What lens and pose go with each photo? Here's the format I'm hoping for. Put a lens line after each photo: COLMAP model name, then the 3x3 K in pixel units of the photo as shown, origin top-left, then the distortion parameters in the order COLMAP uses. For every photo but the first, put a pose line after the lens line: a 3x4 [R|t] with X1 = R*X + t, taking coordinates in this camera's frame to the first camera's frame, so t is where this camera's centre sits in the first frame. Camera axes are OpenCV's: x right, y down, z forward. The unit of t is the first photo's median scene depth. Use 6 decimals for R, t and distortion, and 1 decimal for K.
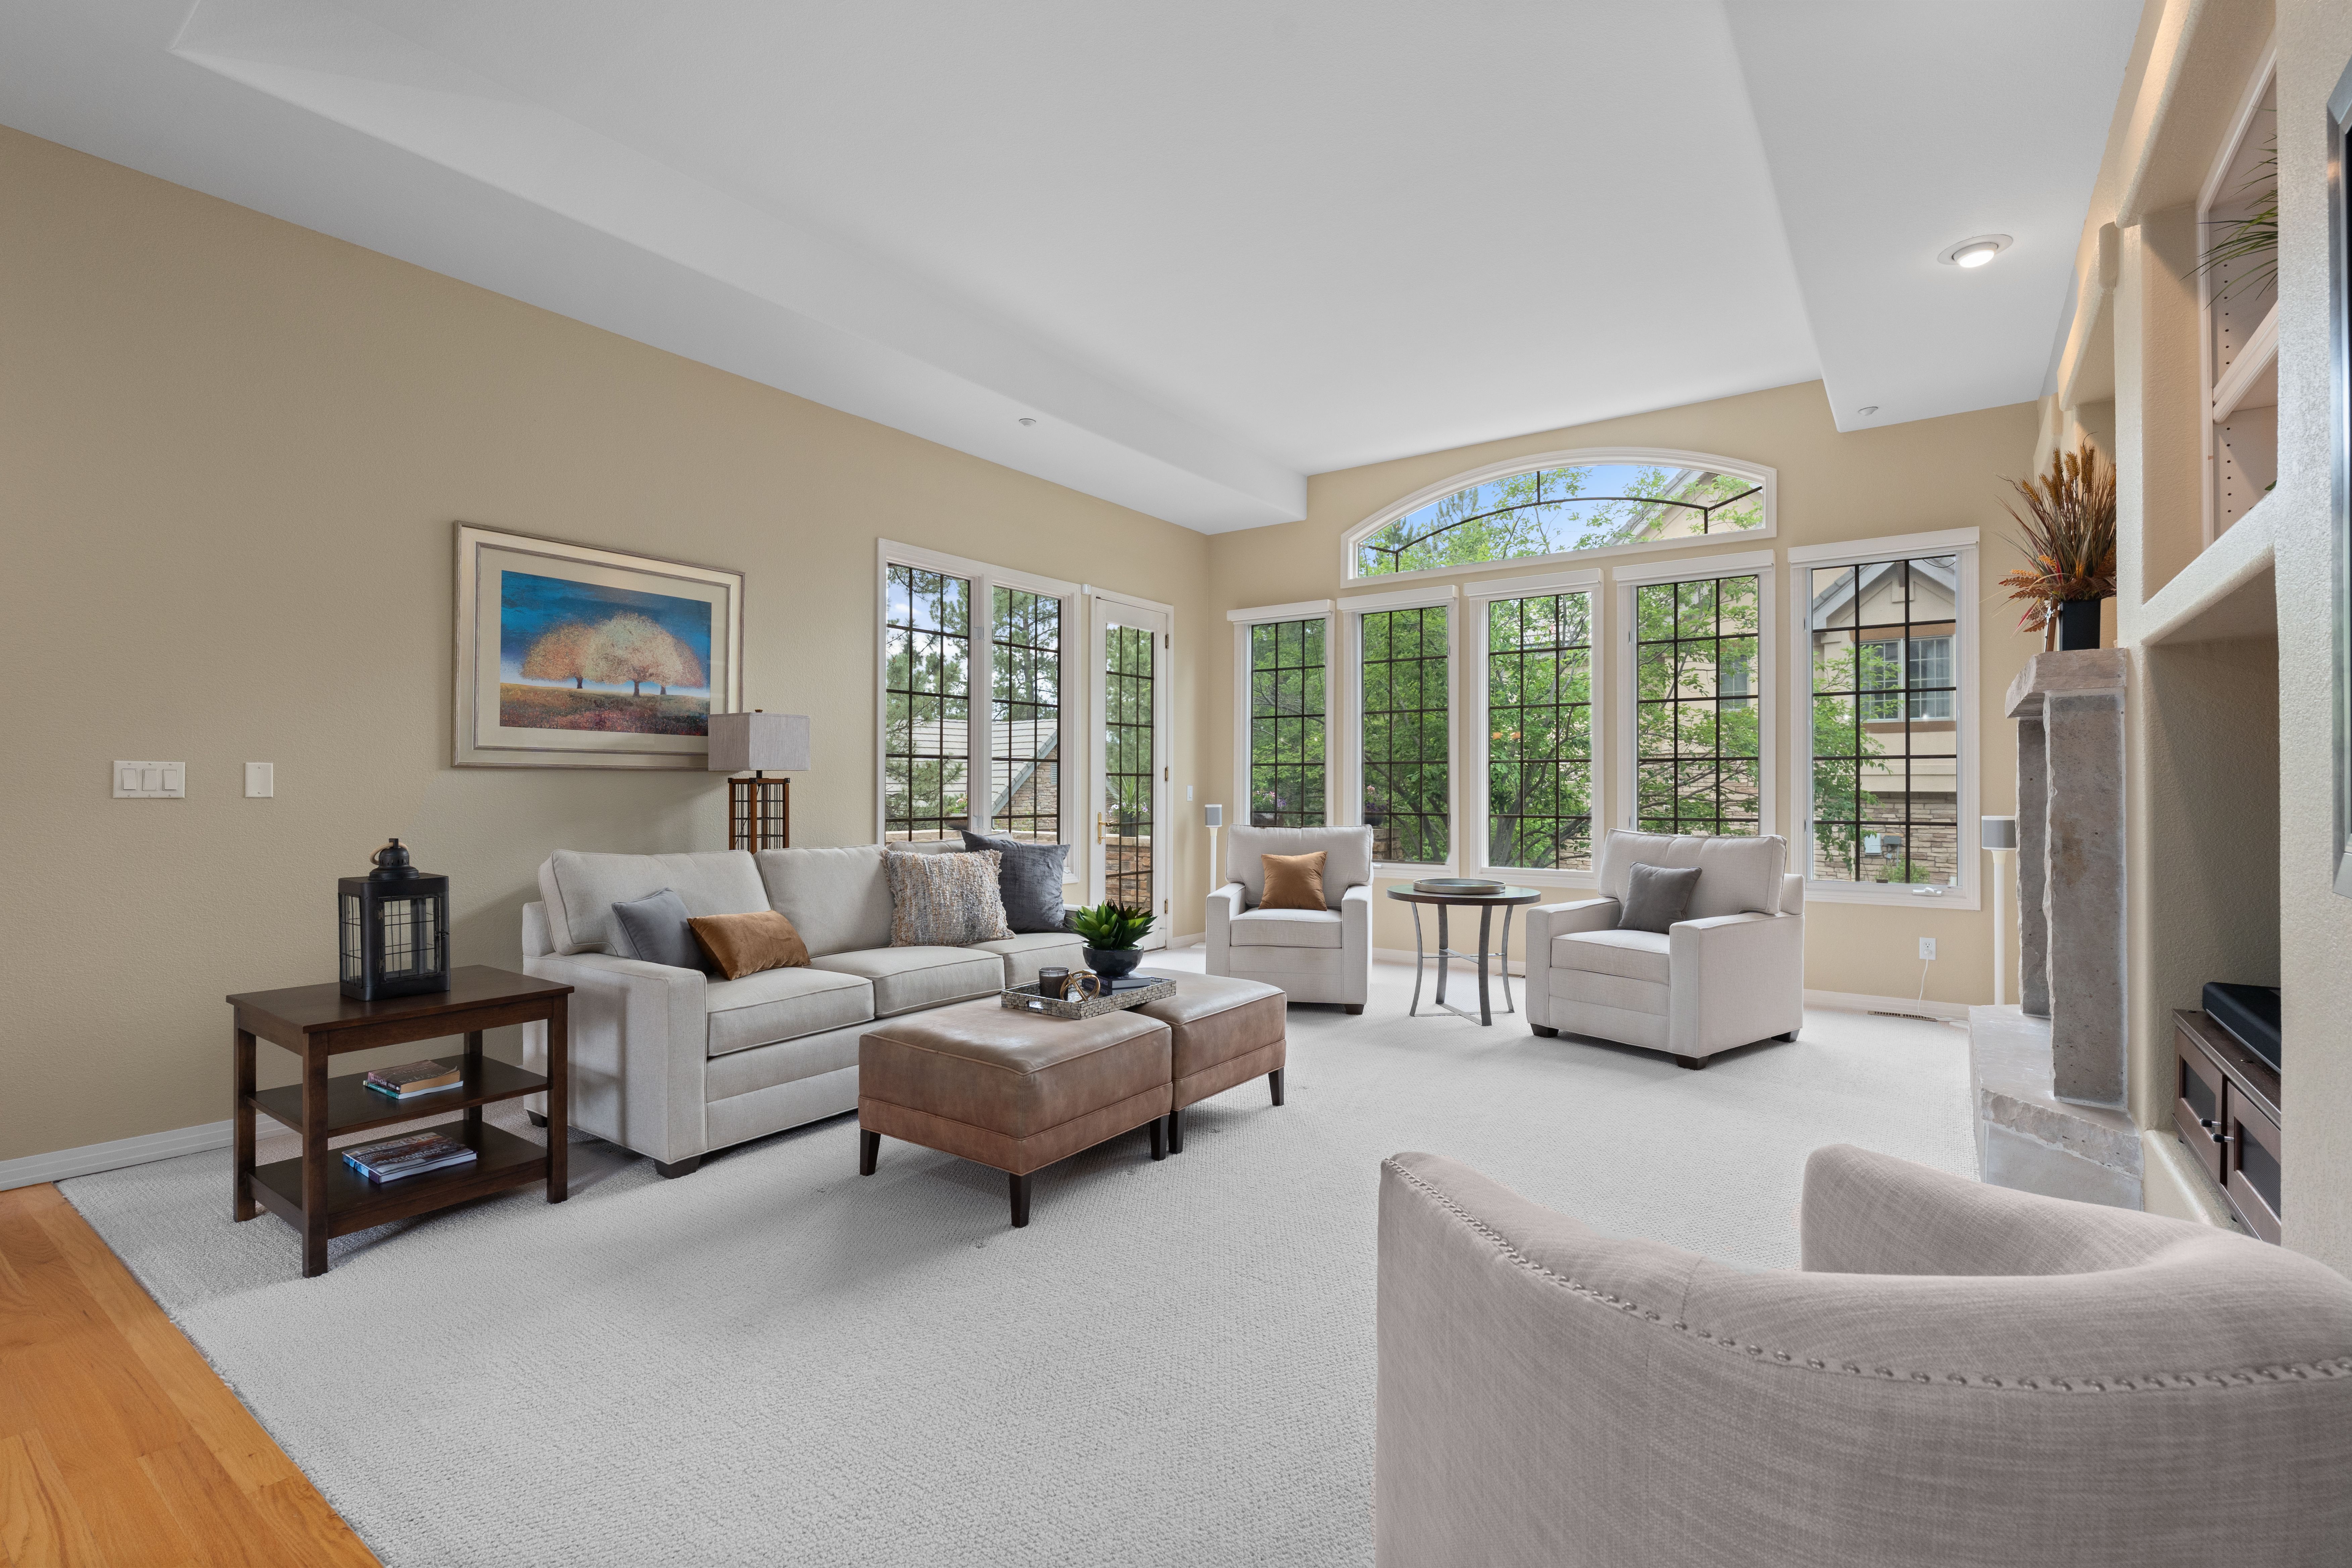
lens RADIAL K [[1066.4, 0, 1177.6], [0, 1066.4, 778.2], [0, 0, 1]] dist [-0.004940, -0.001158]
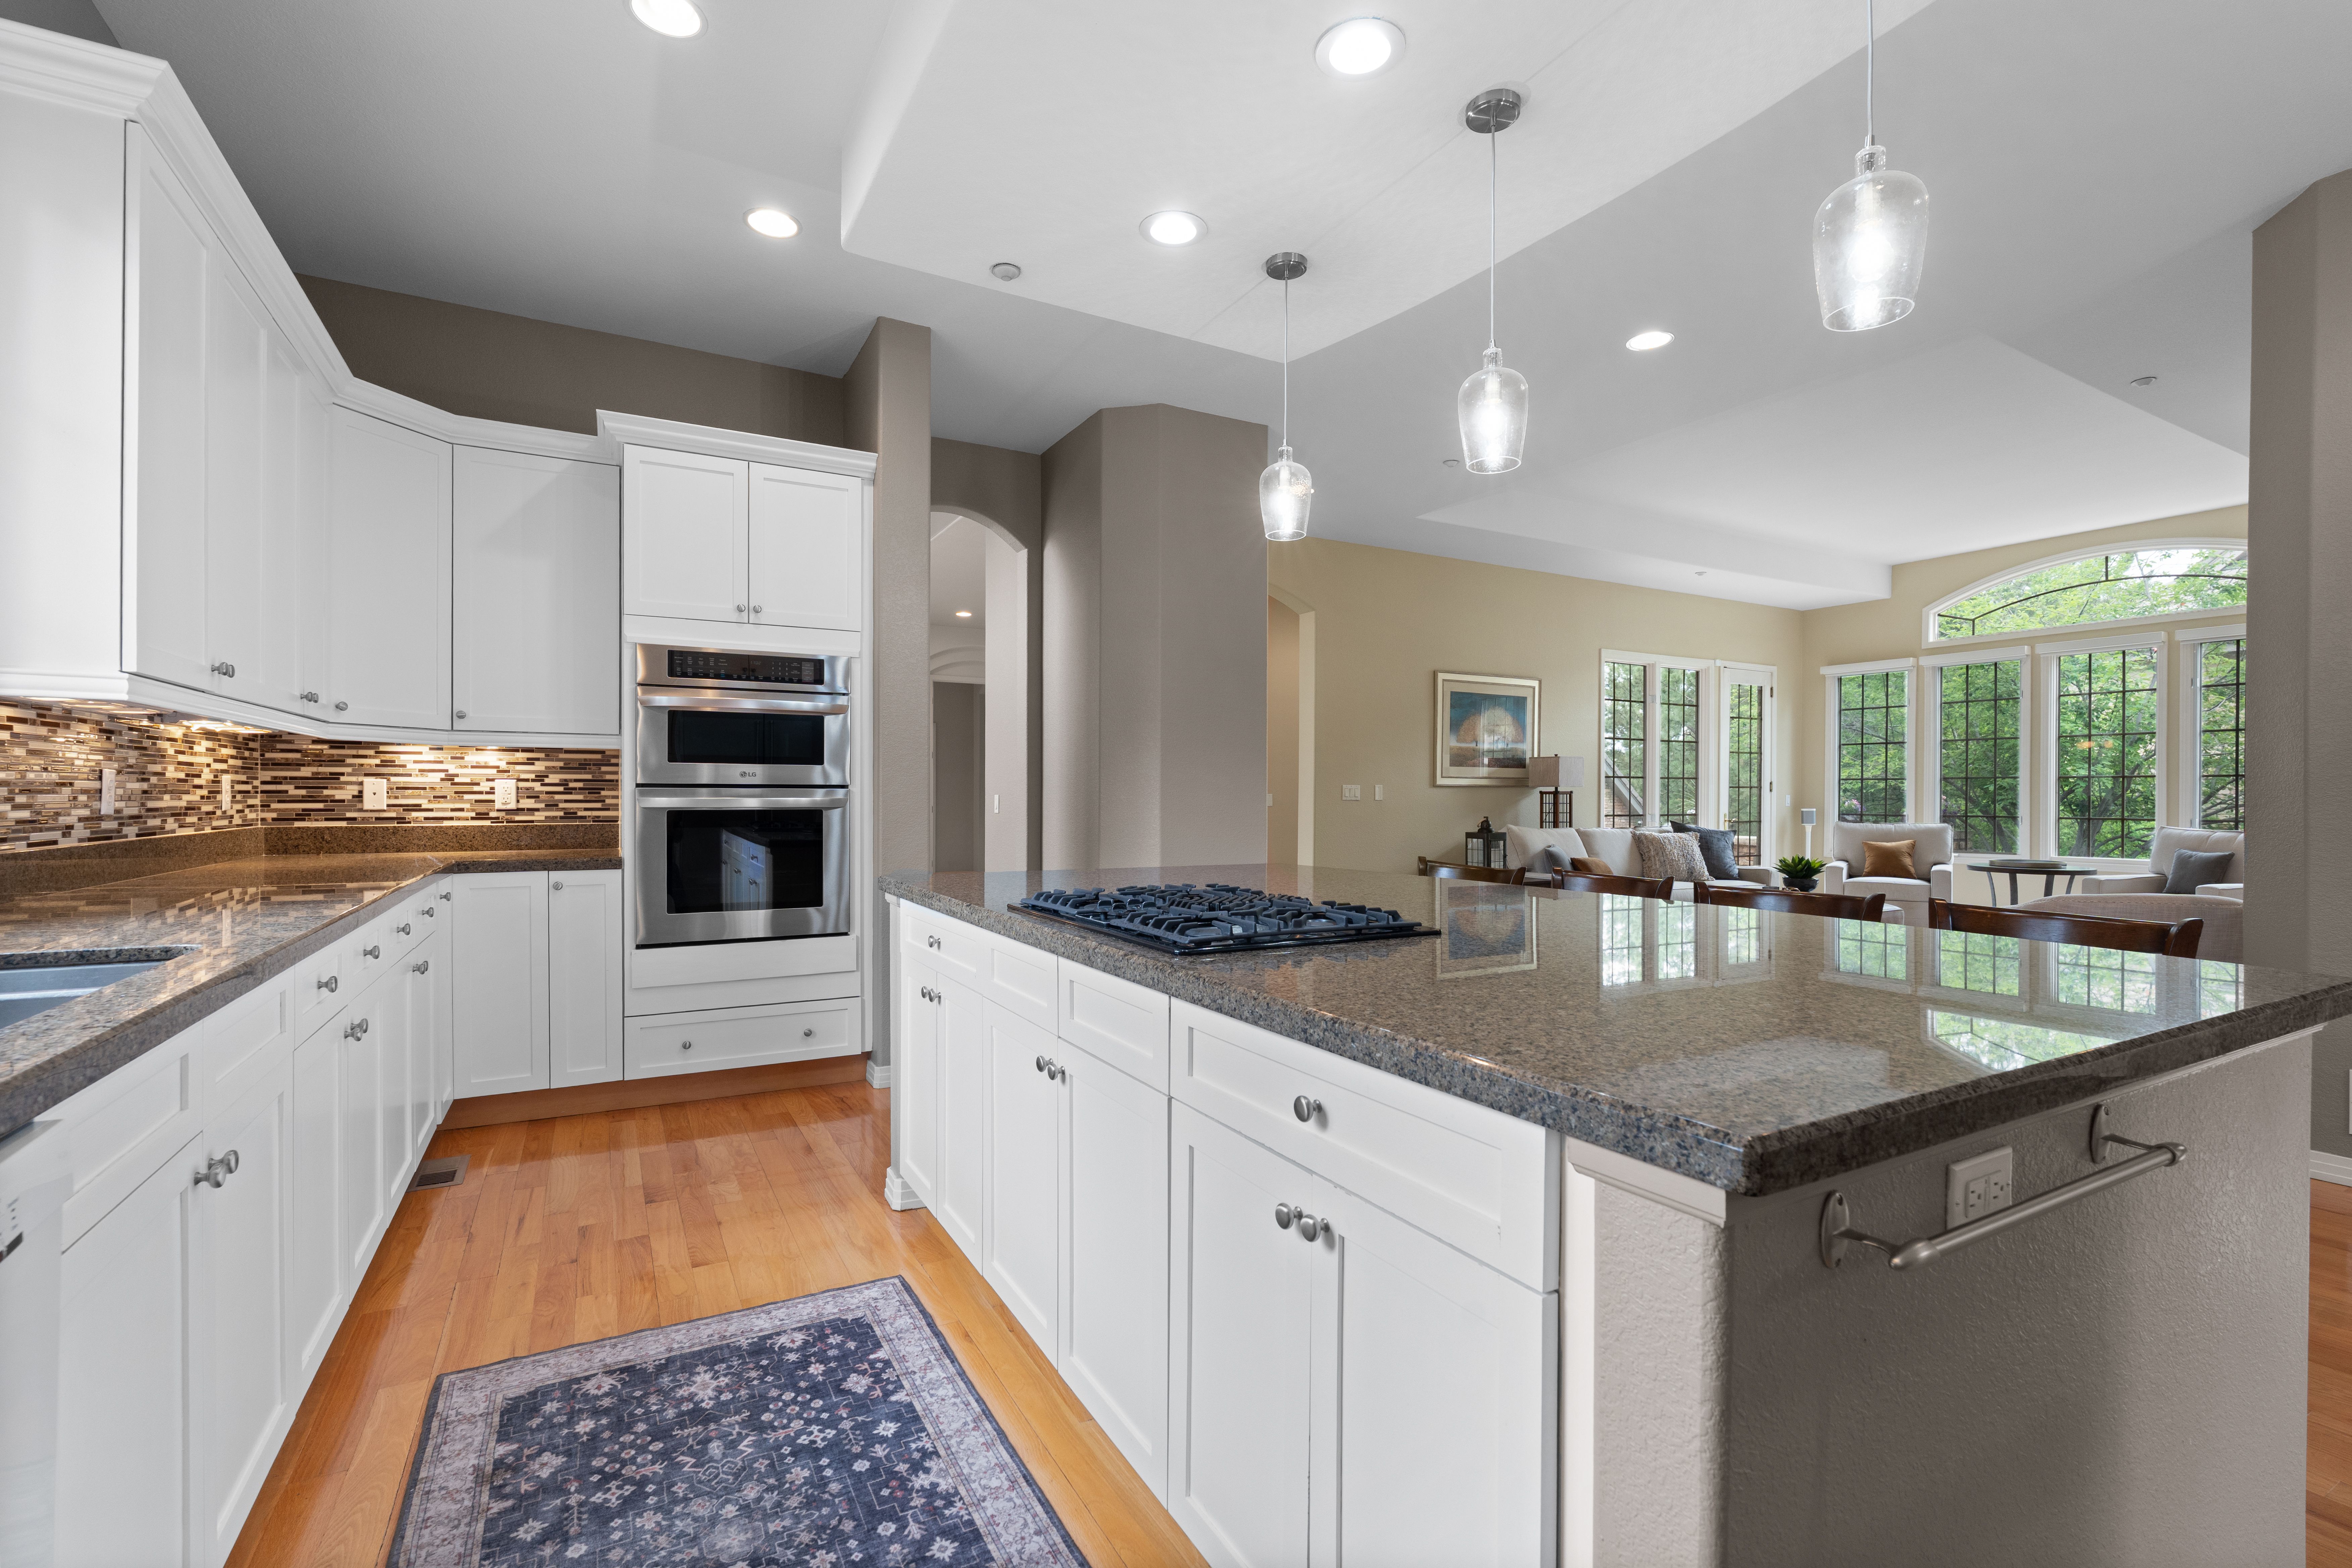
lens RADIAL K [[1042.1, 0, 1177.0], [0, 1042.1, 797.7], [0, 0, 1]] dist [-0.001759, 0.000537]
pose [[0.905481, 0.001701, -0.424384, -0.214443], [0.002334, 0.999957, 0.008988, -0.005768], [0.424381, -0.009129, 0.905438, -0.904159]]
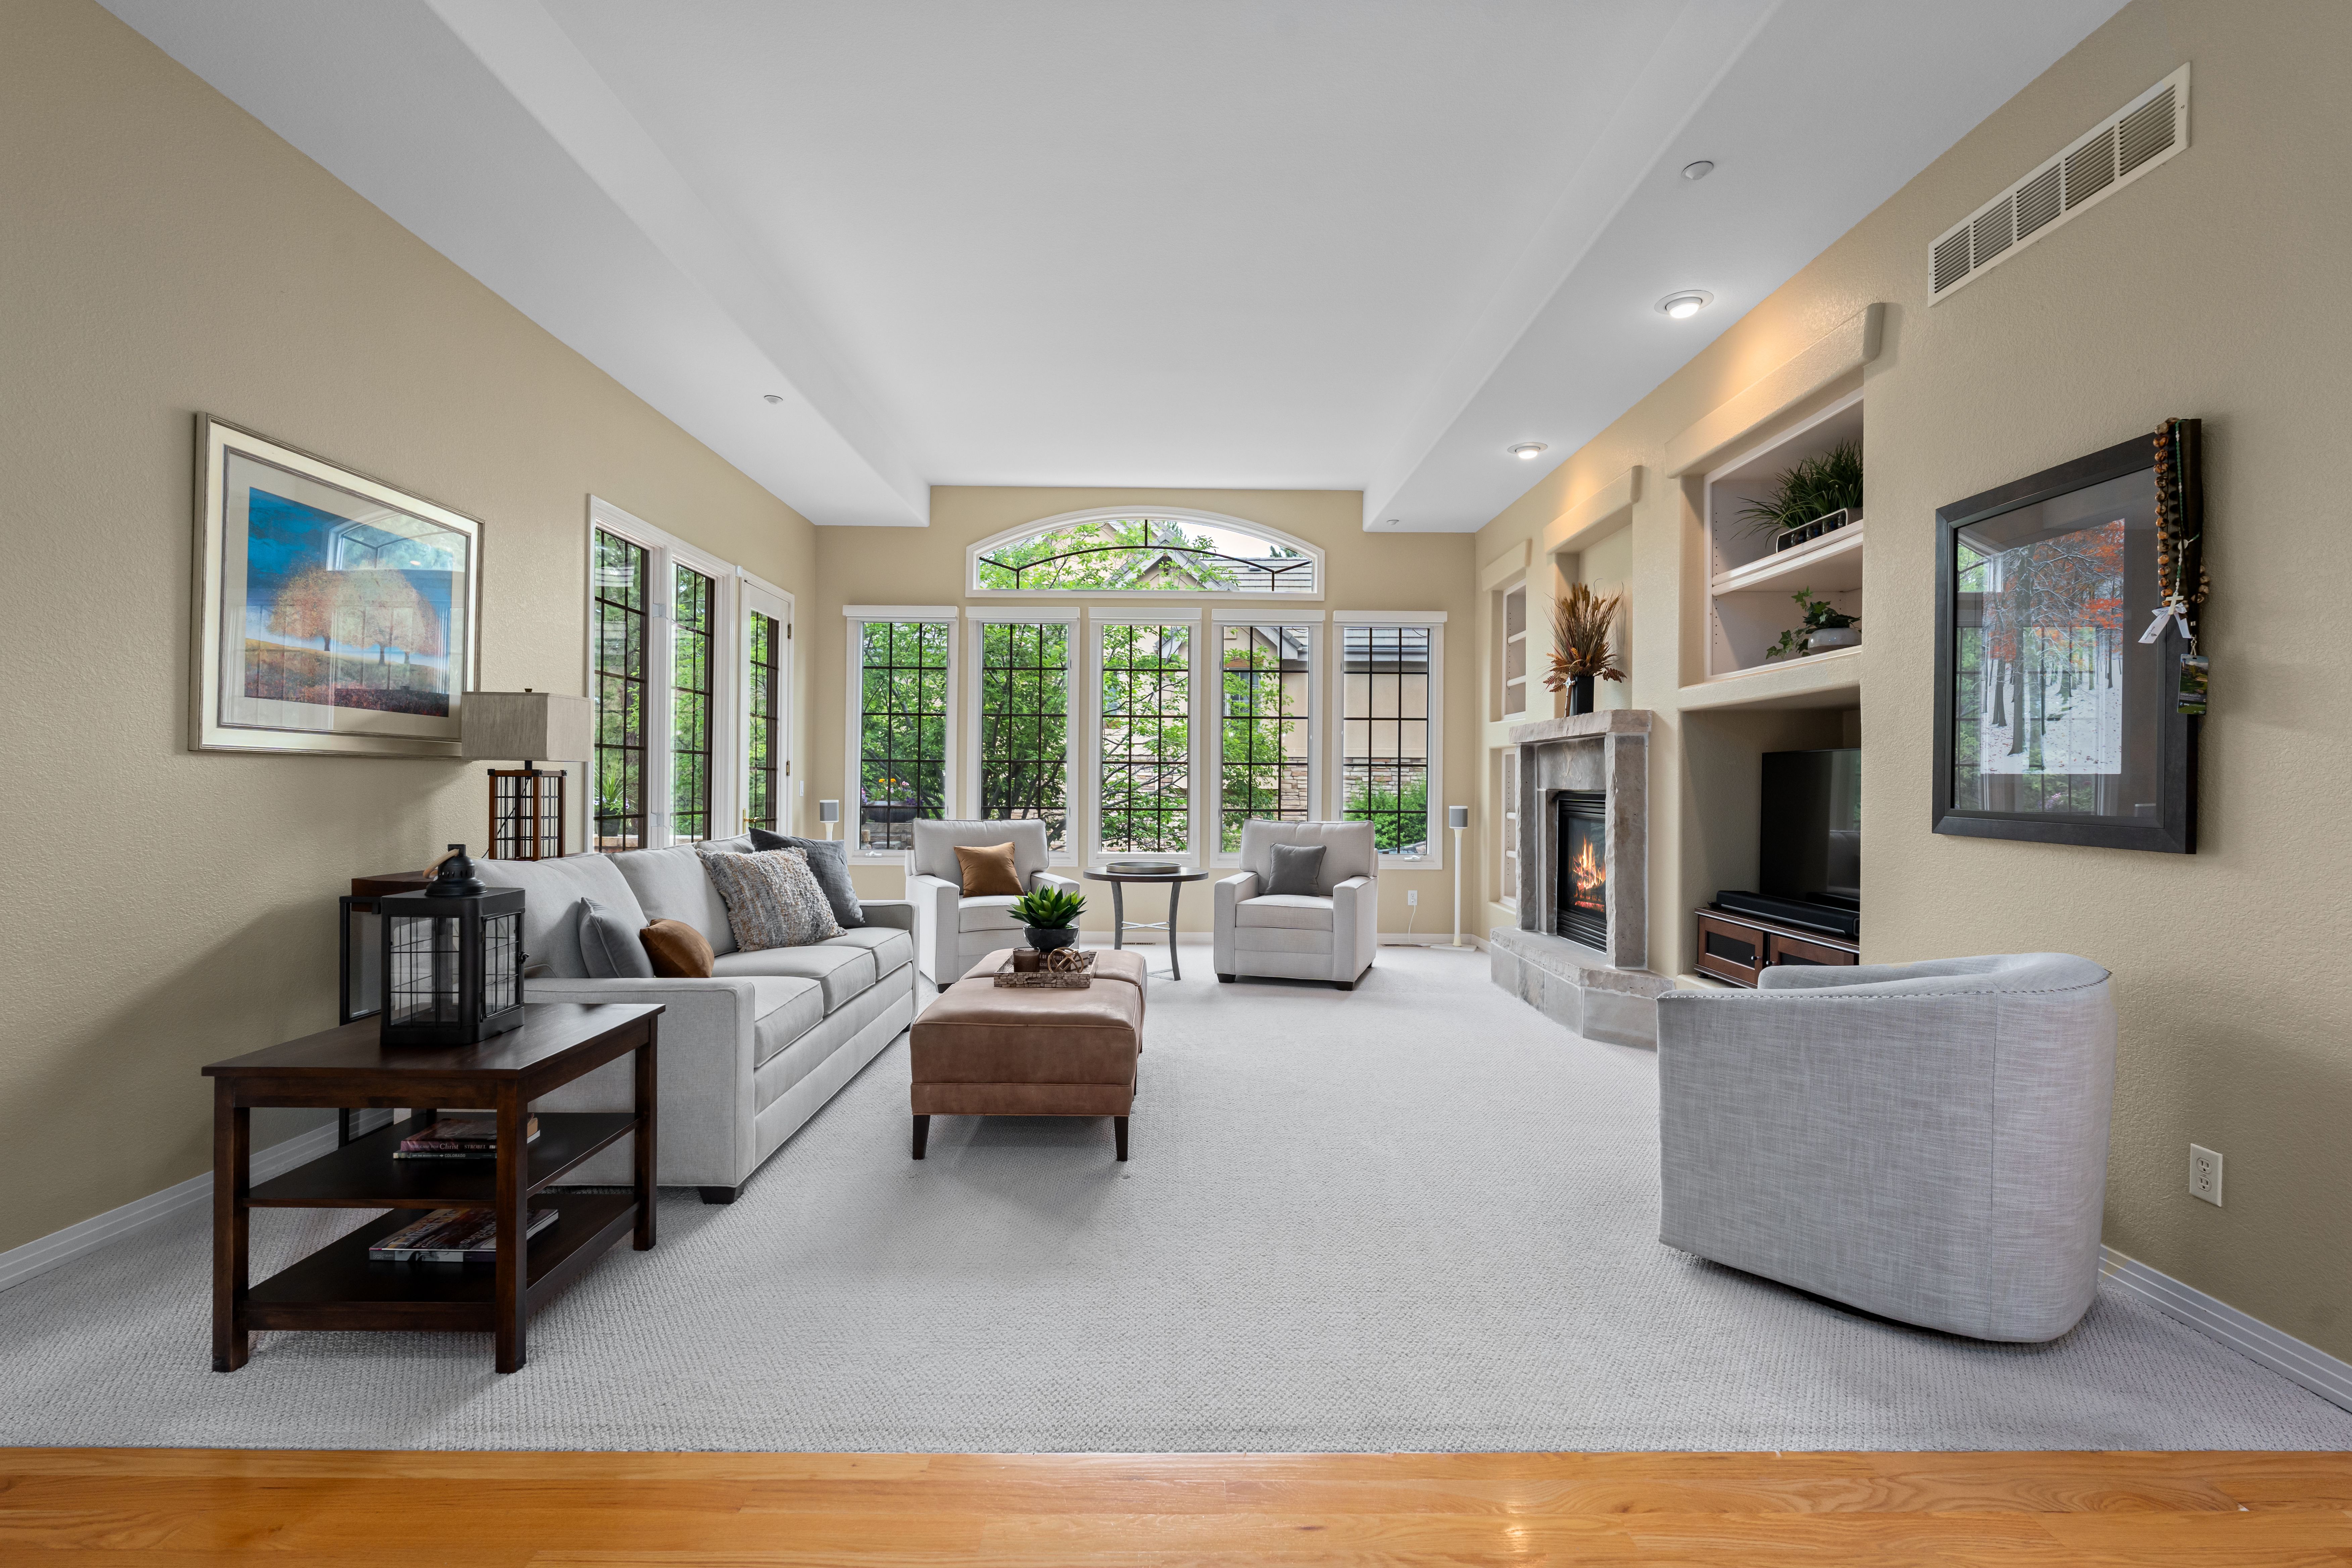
lens RADIAL K [[1066.4, 0, 1179.4], [0, 1066.4, 784.7], [0, 0, 1]] dist [-0.004940, -0.001158]
pose [[0.806964, 0.005598, 0.590573, -0.461458], [-0.012533, 0.999892, 0.007648, -0.001216], [-0.590467, -0.013573, 0.806948, 0.013992]]
